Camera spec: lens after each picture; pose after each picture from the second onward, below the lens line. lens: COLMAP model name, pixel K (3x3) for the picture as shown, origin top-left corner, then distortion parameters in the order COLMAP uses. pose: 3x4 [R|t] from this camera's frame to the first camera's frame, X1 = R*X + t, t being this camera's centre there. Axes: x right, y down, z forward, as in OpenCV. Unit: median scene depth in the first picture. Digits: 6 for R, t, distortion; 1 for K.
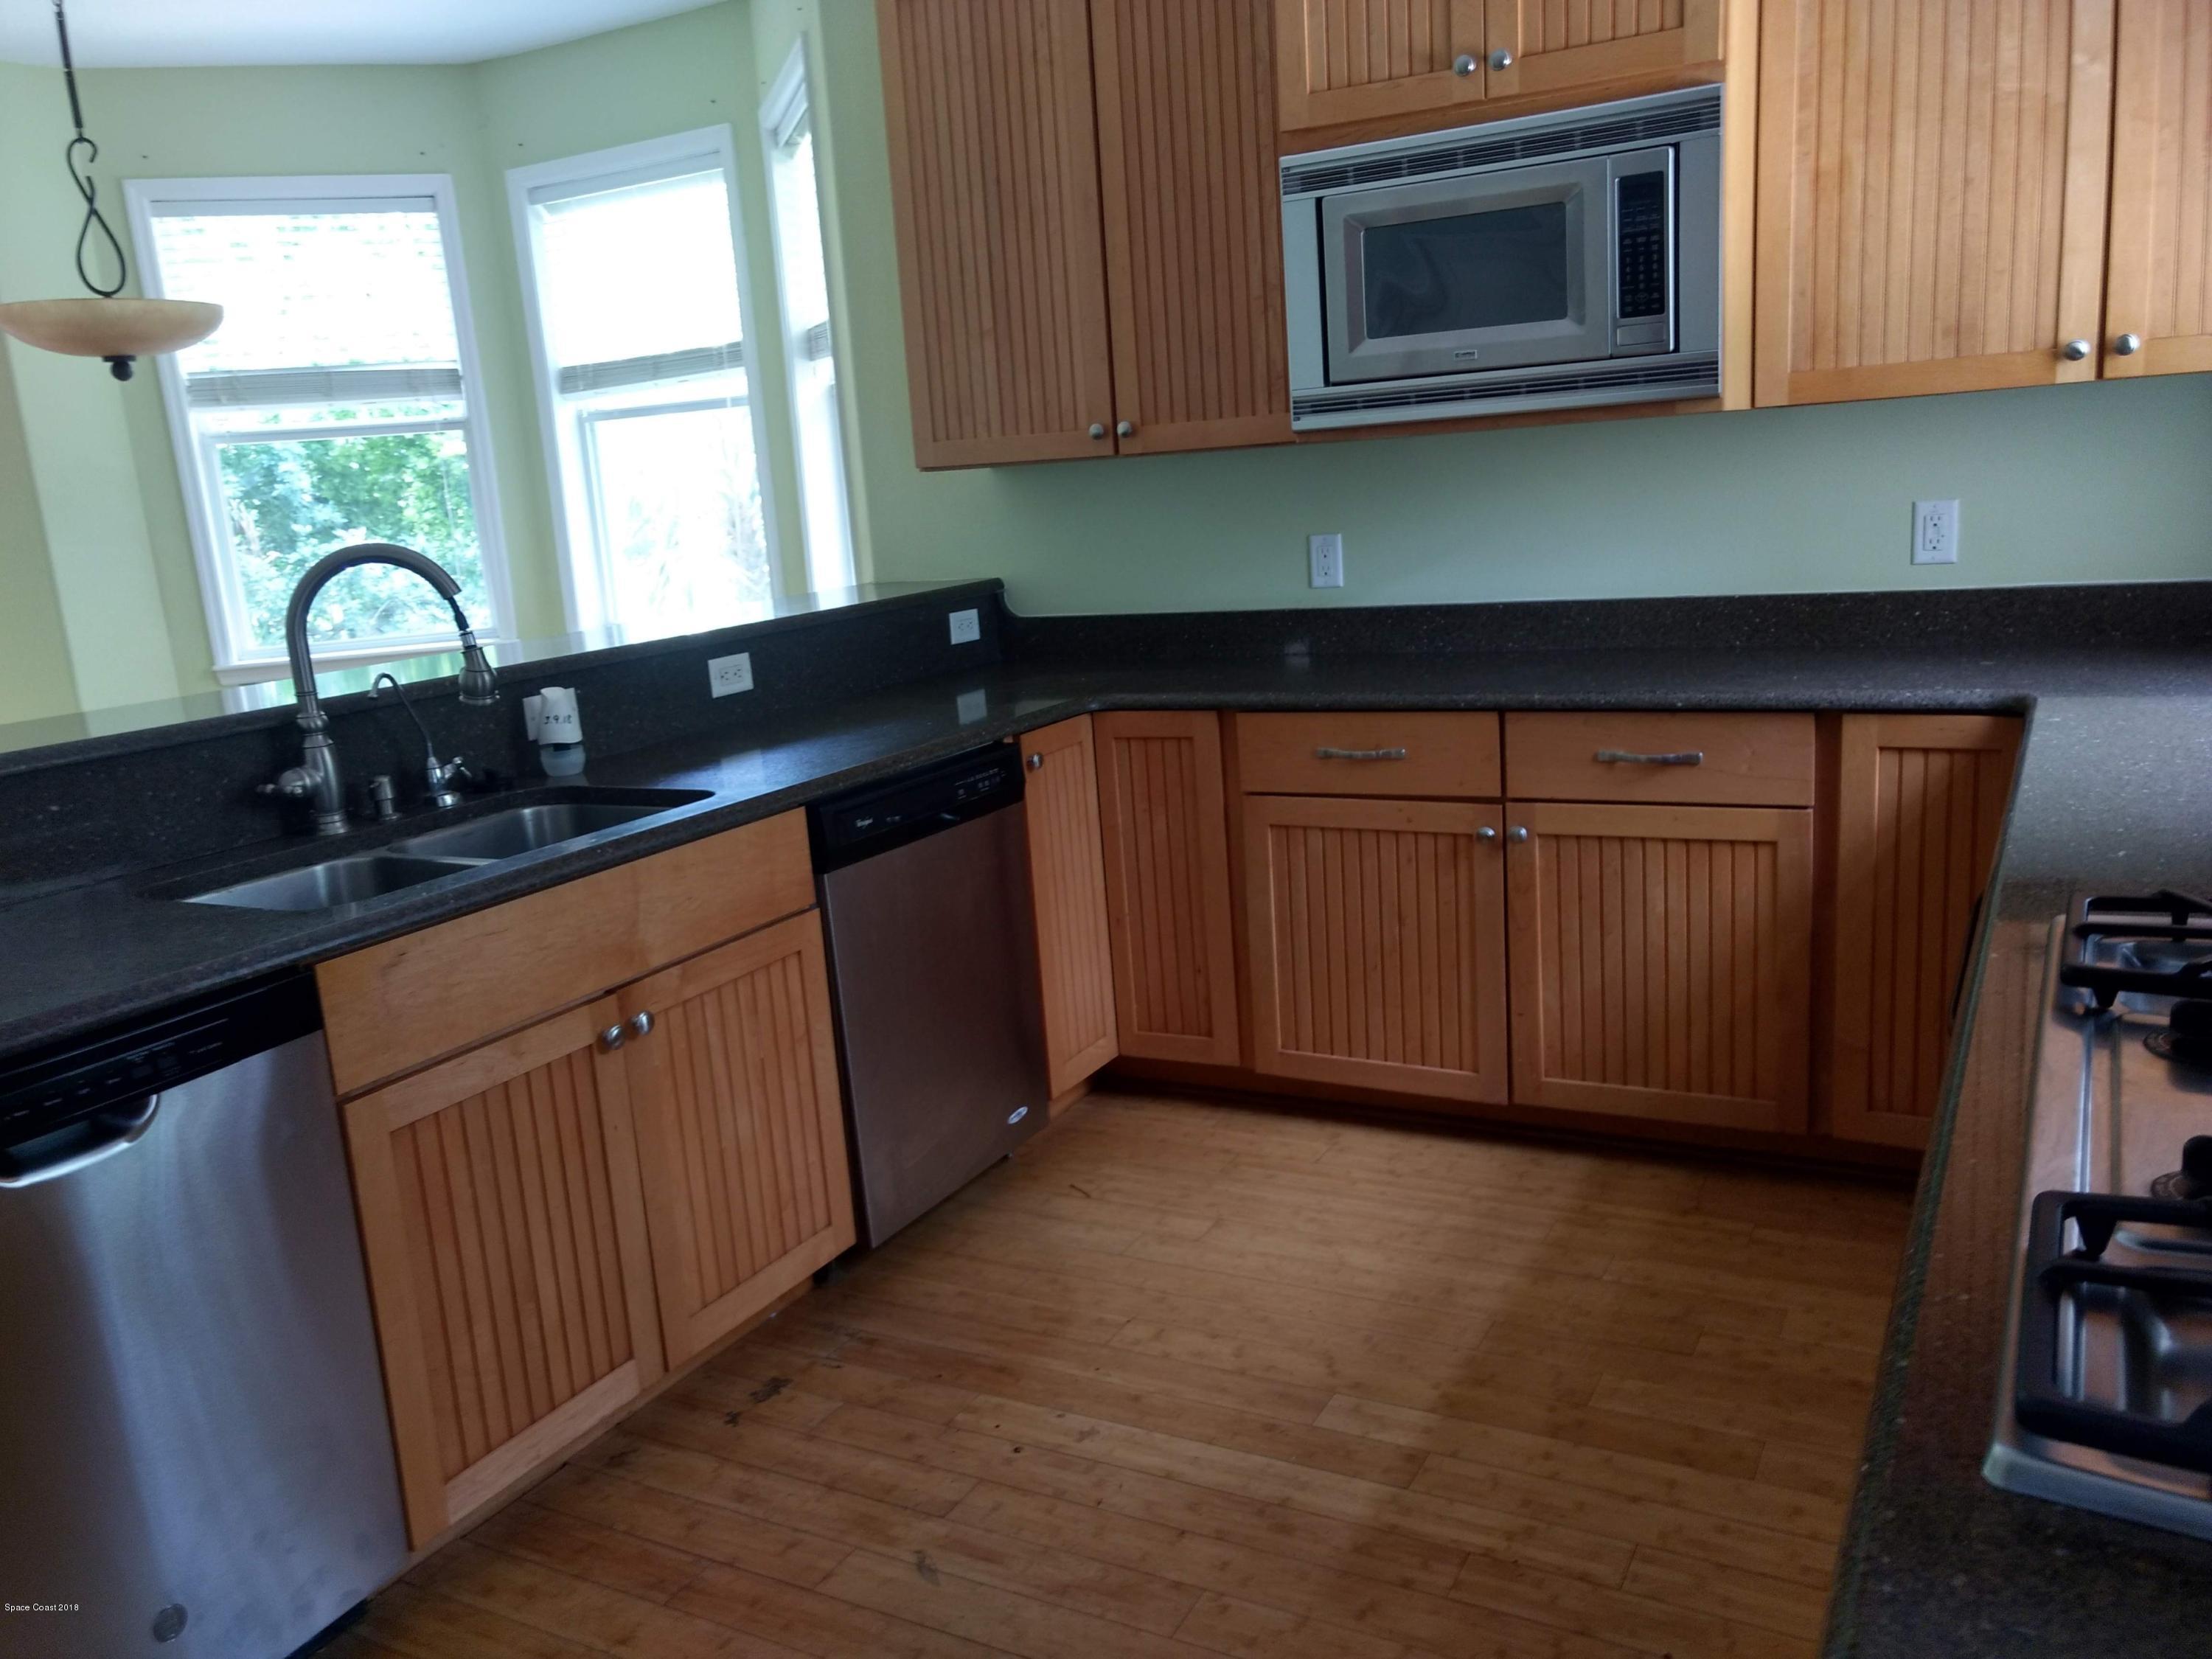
lens RADIAL K [[1759.7, 0, 1103.7], [0, 1759.7, 839.8], [0, 0, 1]] dist [0.026674, 0.003049]
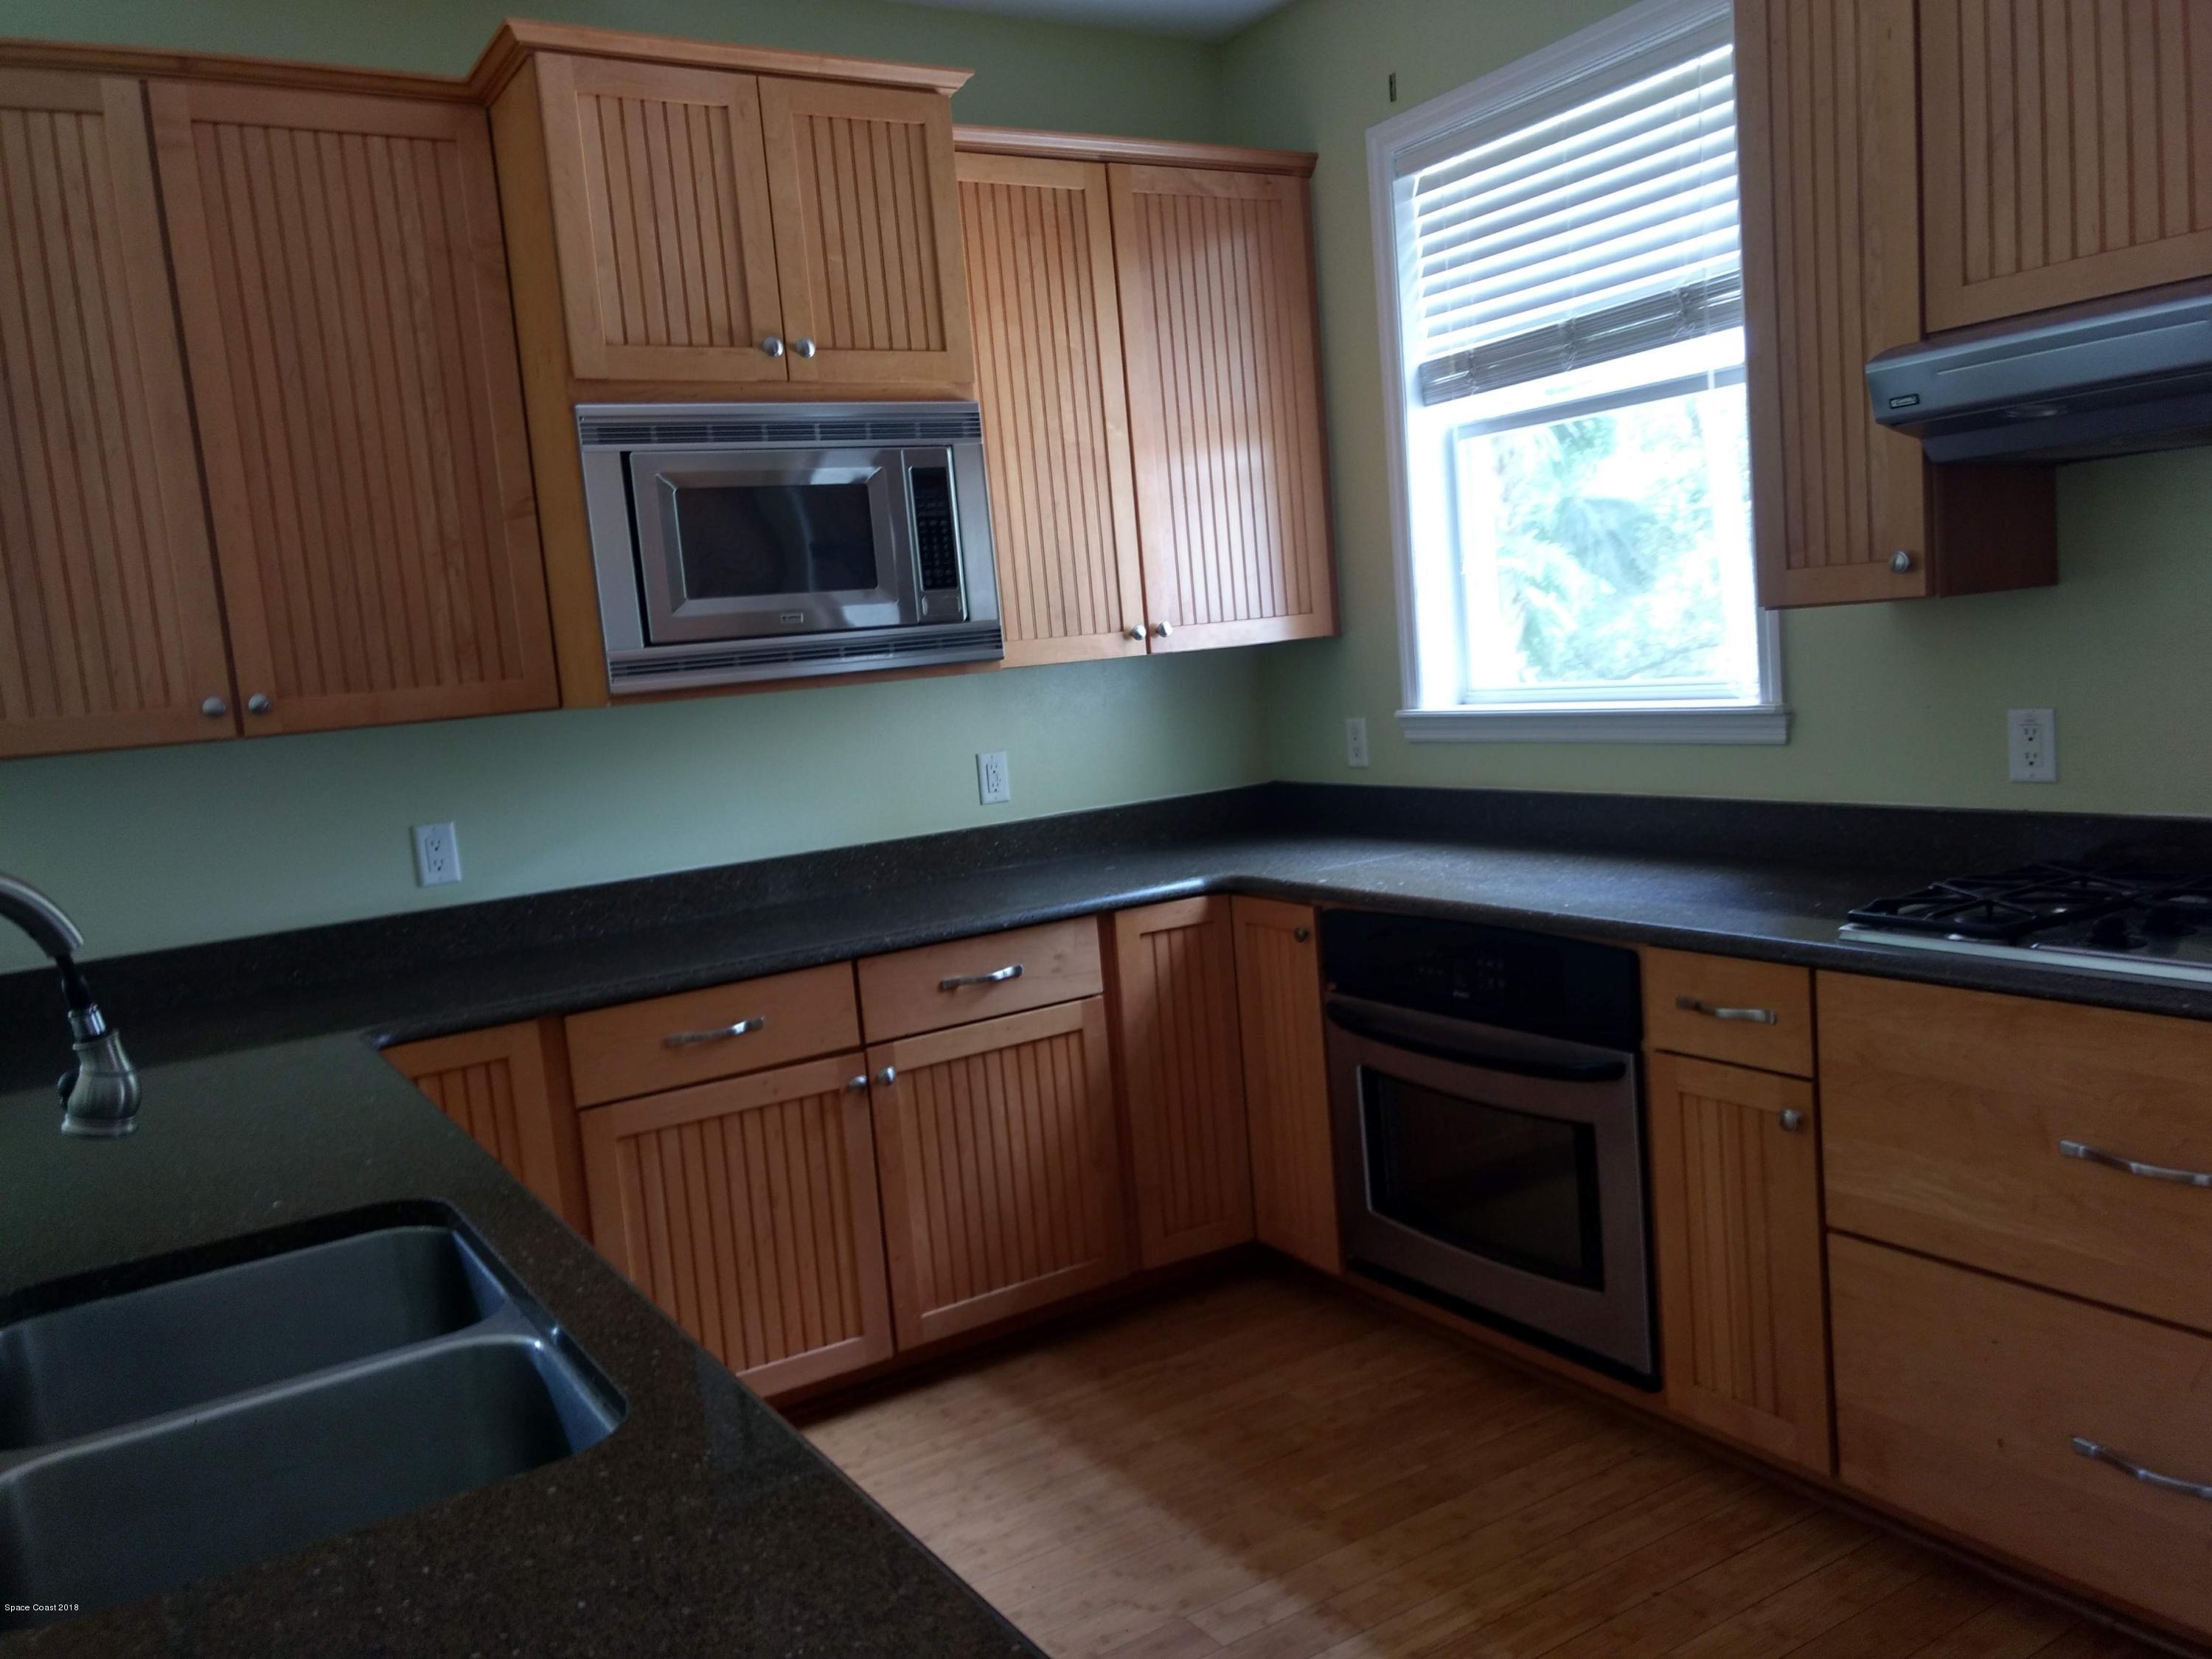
lens RADIAL K [[1761.1, 0, 1113.4], [0, 1761.1, 842.5], [0, 0, 1]] dist [0.085180, -0.133180]
pose [[0.481790, -0.073008, 0.873240, -0.590497], [0.235241, 0.970720, -0.048631, -0.054684], [-0.844121, 0.228851, 0.484858, 0.370727]]
